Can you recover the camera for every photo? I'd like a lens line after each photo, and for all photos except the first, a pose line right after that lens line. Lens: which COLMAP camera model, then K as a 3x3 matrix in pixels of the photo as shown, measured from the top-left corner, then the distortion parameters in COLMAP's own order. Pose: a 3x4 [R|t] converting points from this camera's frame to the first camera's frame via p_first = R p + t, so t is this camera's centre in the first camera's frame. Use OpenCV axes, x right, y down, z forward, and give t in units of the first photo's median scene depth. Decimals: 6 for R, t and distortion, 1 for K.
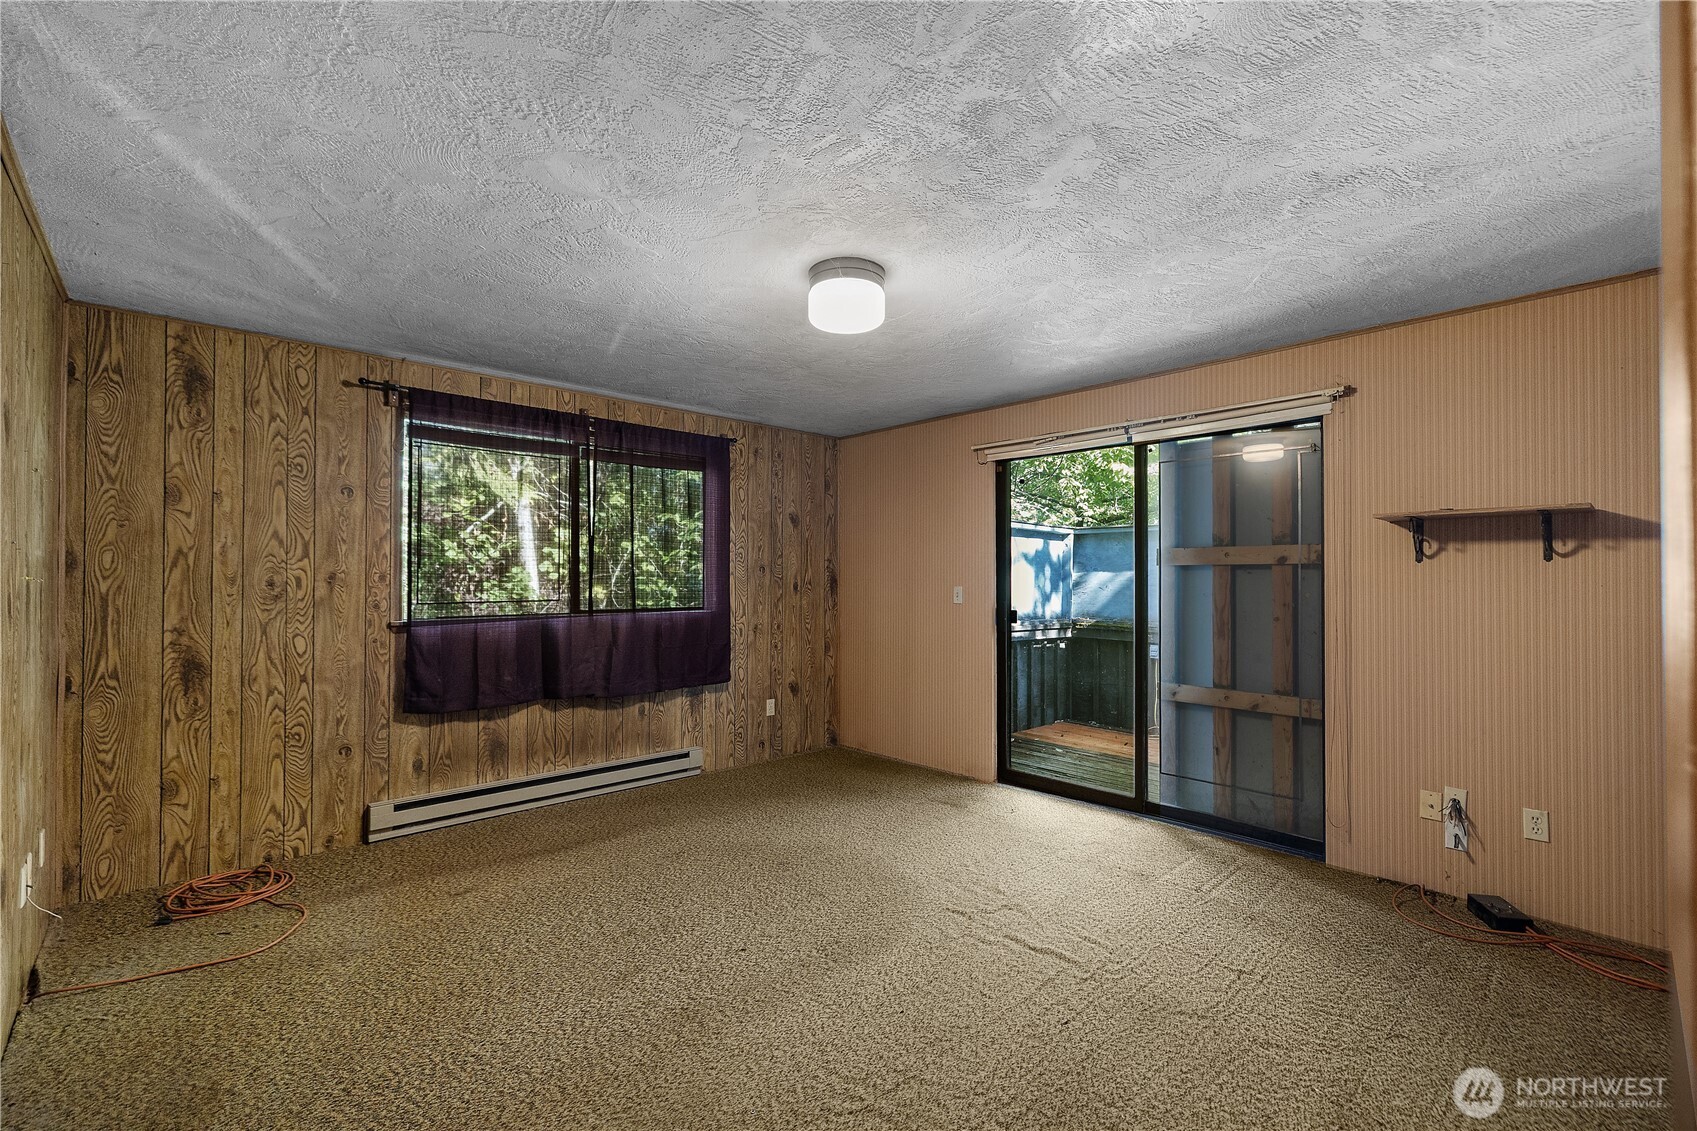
lens RADIAL K [[735.6, 0, 838.3], [0, 735.6, 566.2], [0, 0, 1]] dist [0.003520, -0.000705]
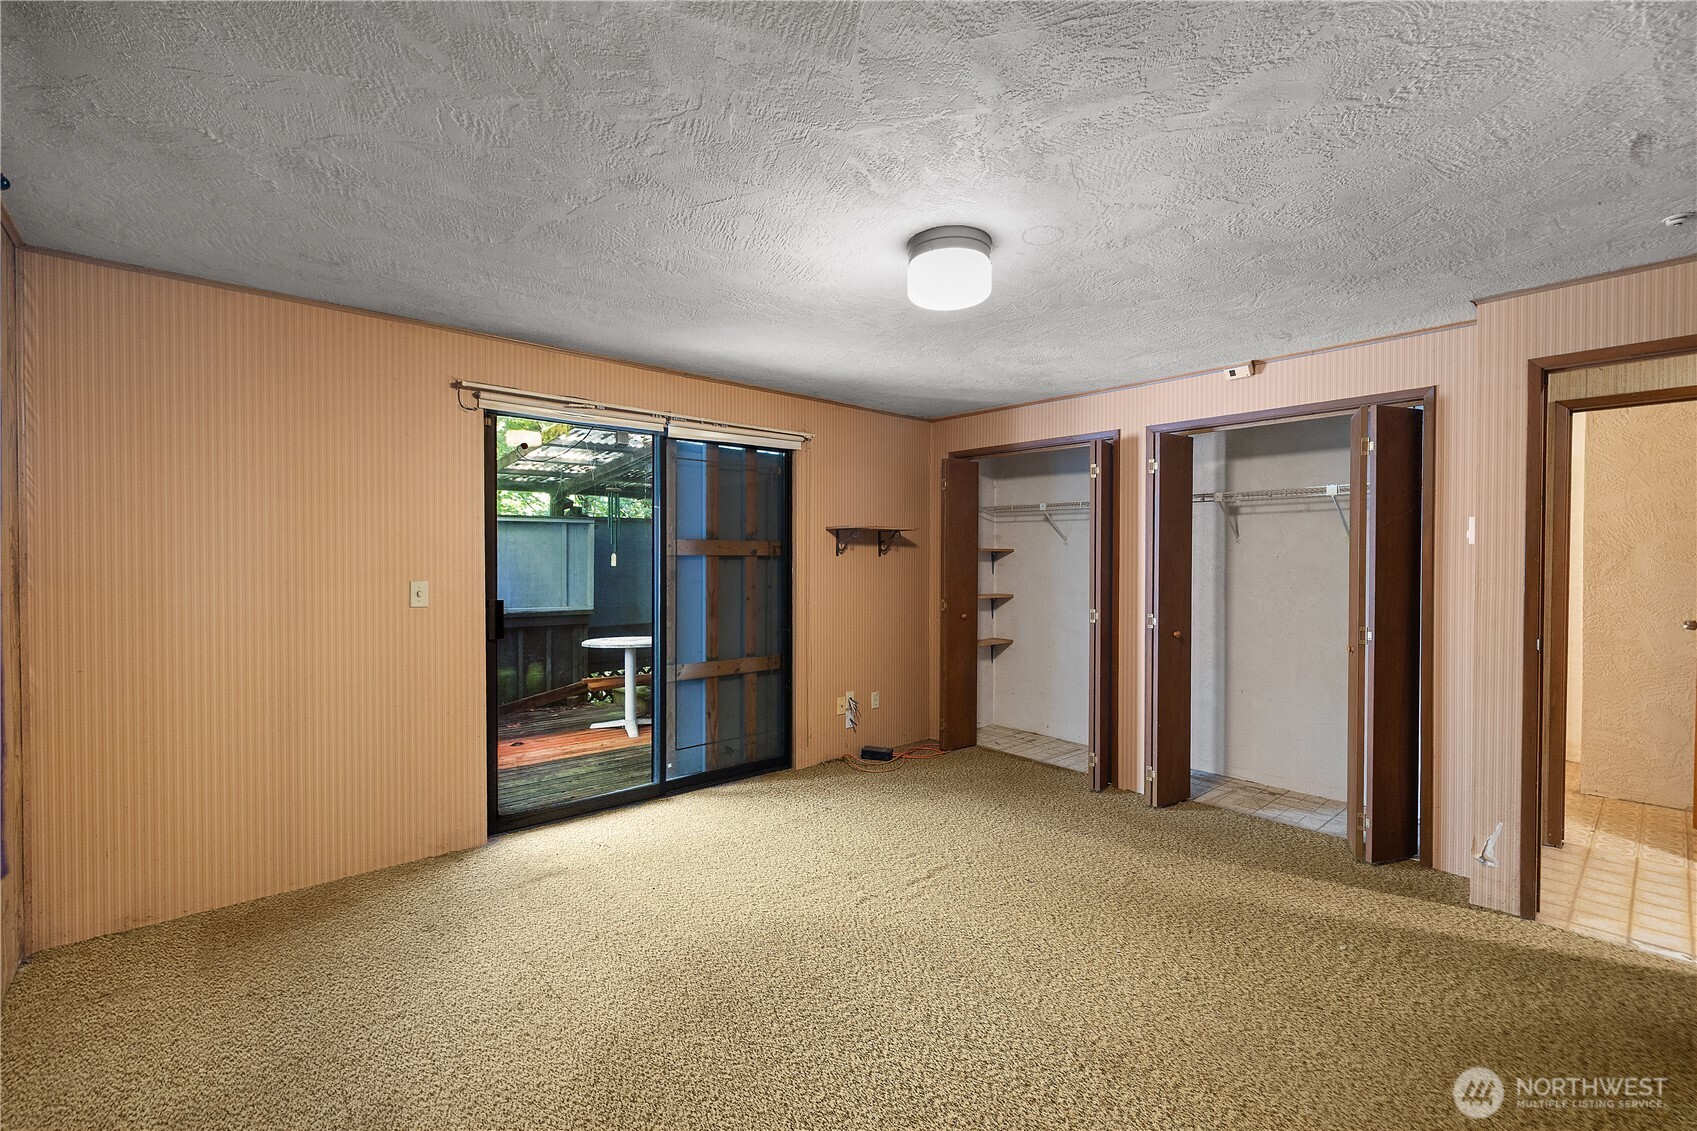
lens RADIAL K [[735.6, 0, 834.9], [0, 735.6, 569.6], [0, 0, 1]] dist [0.003520, -0.000705]
pose [[0.012861, -0.011729, 0.999849, -0.700513], [-0.016326, 0.999795, 0.011938, 0.003663], [-0.999784, -0.016477, 0.012667, 0.857945]]
